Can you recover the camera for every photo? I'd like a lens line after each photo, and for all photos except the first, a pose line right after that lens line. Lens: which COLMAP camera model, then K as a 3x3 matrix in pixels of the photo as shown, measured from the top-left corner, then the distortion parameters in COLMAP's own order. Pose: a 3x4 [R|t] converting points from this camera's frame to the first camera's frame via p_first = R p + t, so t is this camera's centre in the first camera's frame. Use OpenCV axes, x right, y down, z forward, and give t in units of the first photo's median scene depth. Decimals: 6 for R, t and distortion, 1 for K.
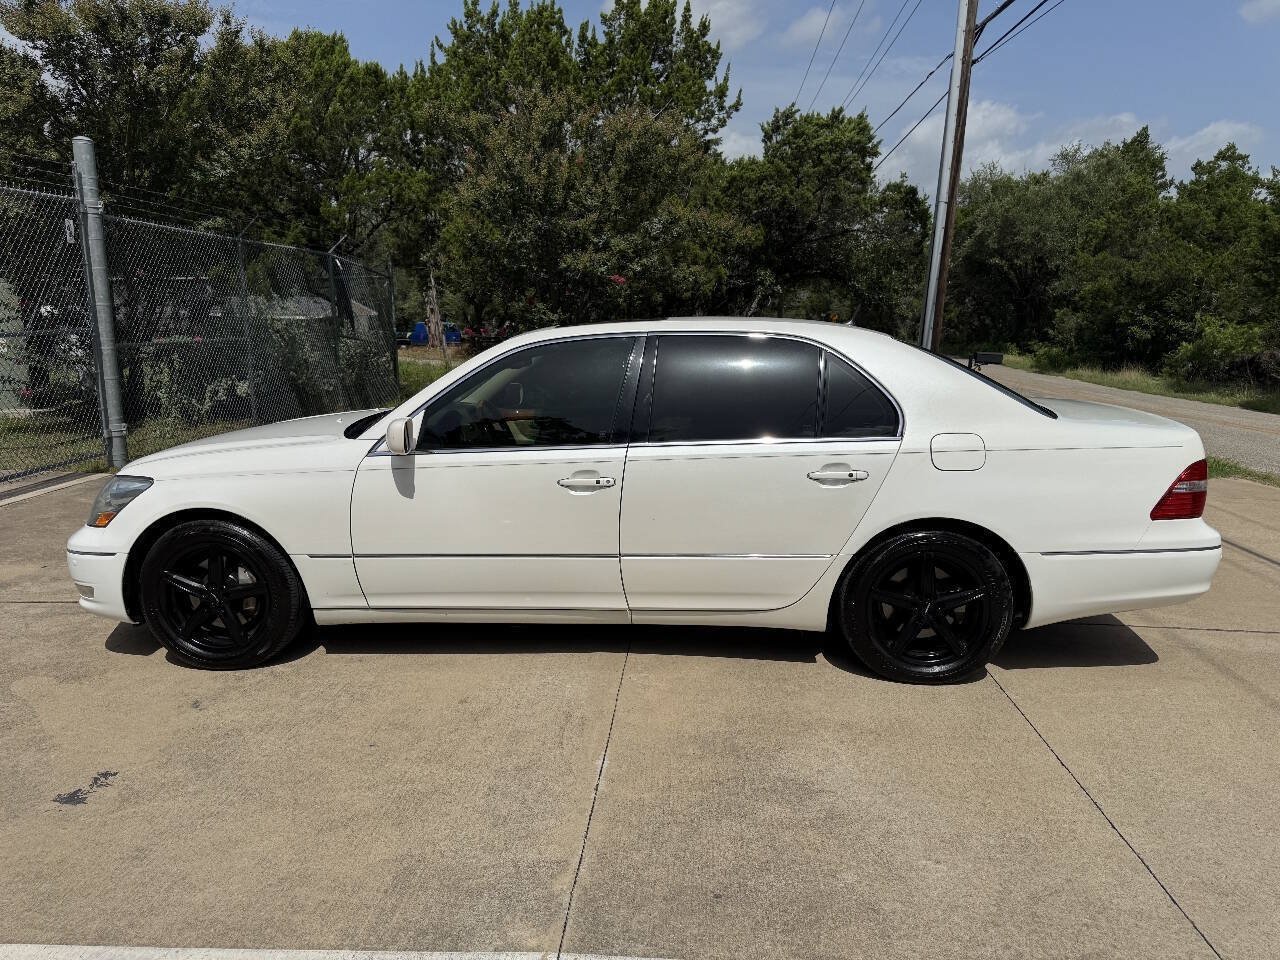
lens RADIAL K [[903.8, 0, 645.2], [0, 903.8, 474.0], [0, 0, 1]] dist [0.060822, -0.080489]
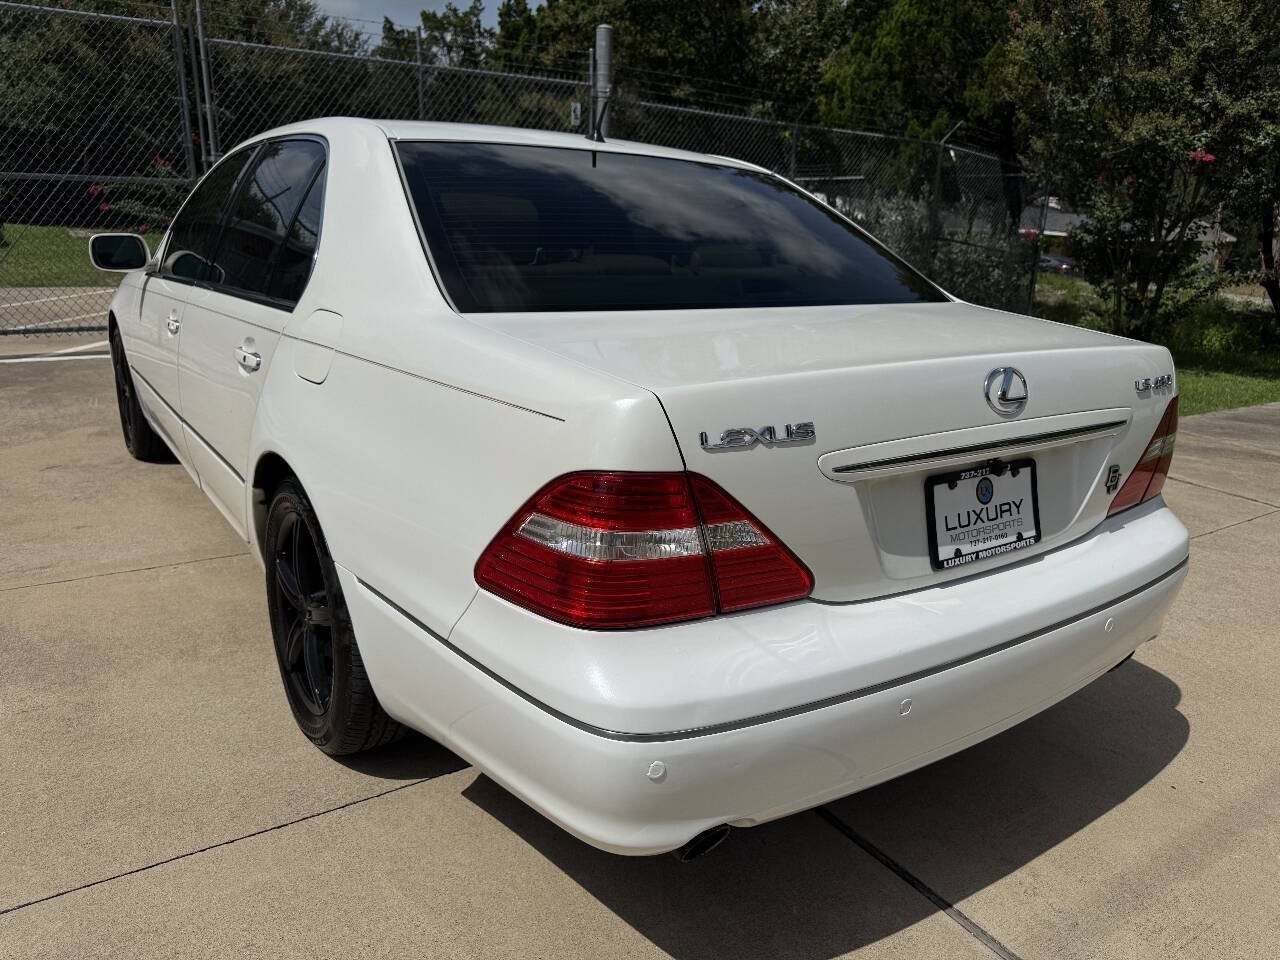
lens RADIAL K [[910.0, 0, 644.2], [0, 910.0, 485.2], [0, 0, 1]] dist [0.017149, -0.014616]
pose [[0.622023, 0.248268, -0.742597, 0.365365], [-0.180284, 0.968330, 0.172725, -0.029915], [0.761962, 0.026440, 0.647082, 0.335302]]
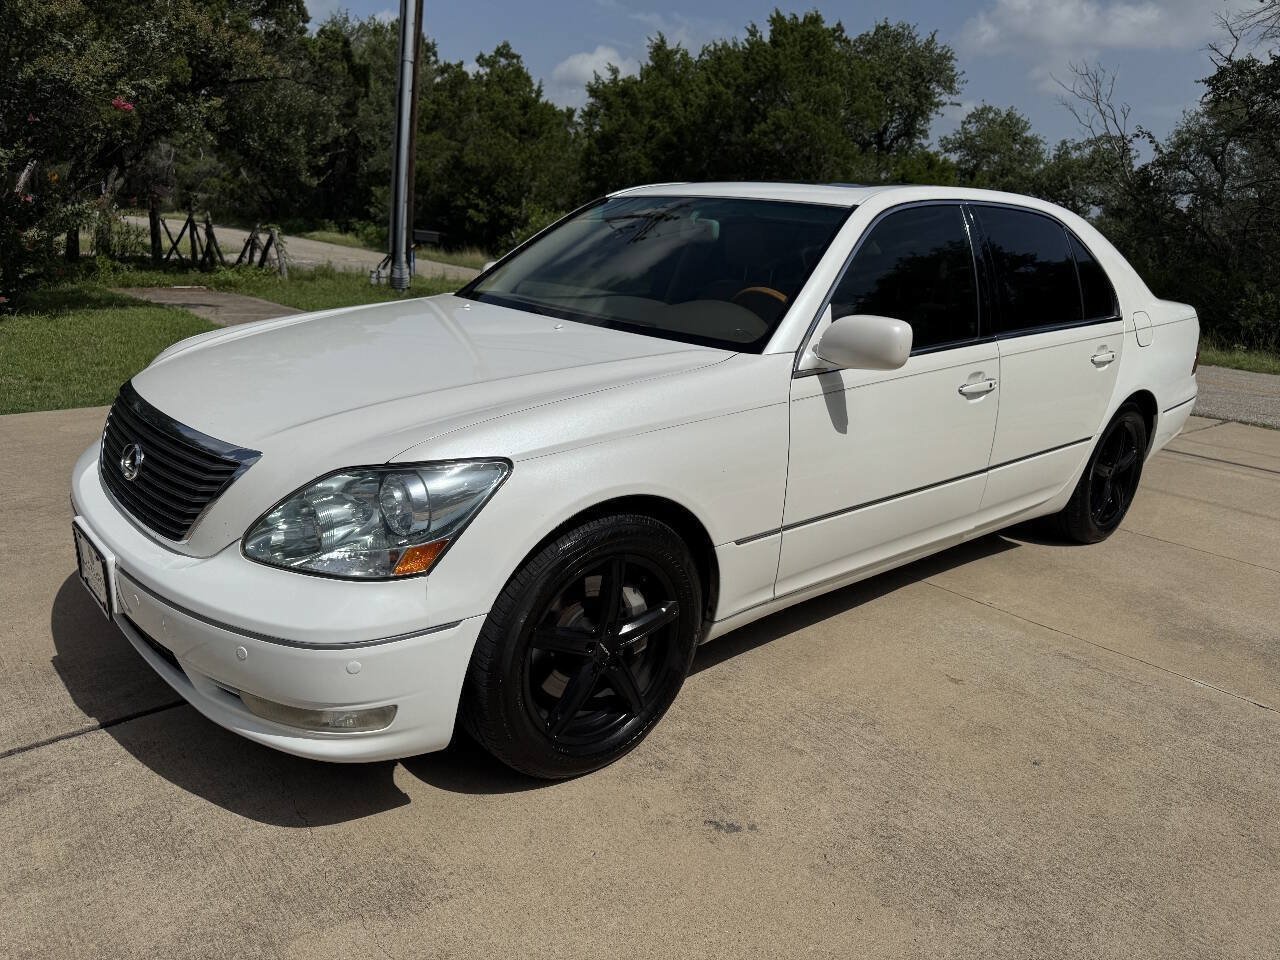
lens RADIAL K [[910.0, 0, 644.2], [0, 910.0, 485.2], [0, 0, 1]] dist [0.017149, -0.014616]
pose [[0.704540, -0.162593, 0.690787, -0.366601], [0.064209, 0.984012, 0.166123, -0.025564], [-0.706754, -0.072686, 0.703716, 0.262348]]
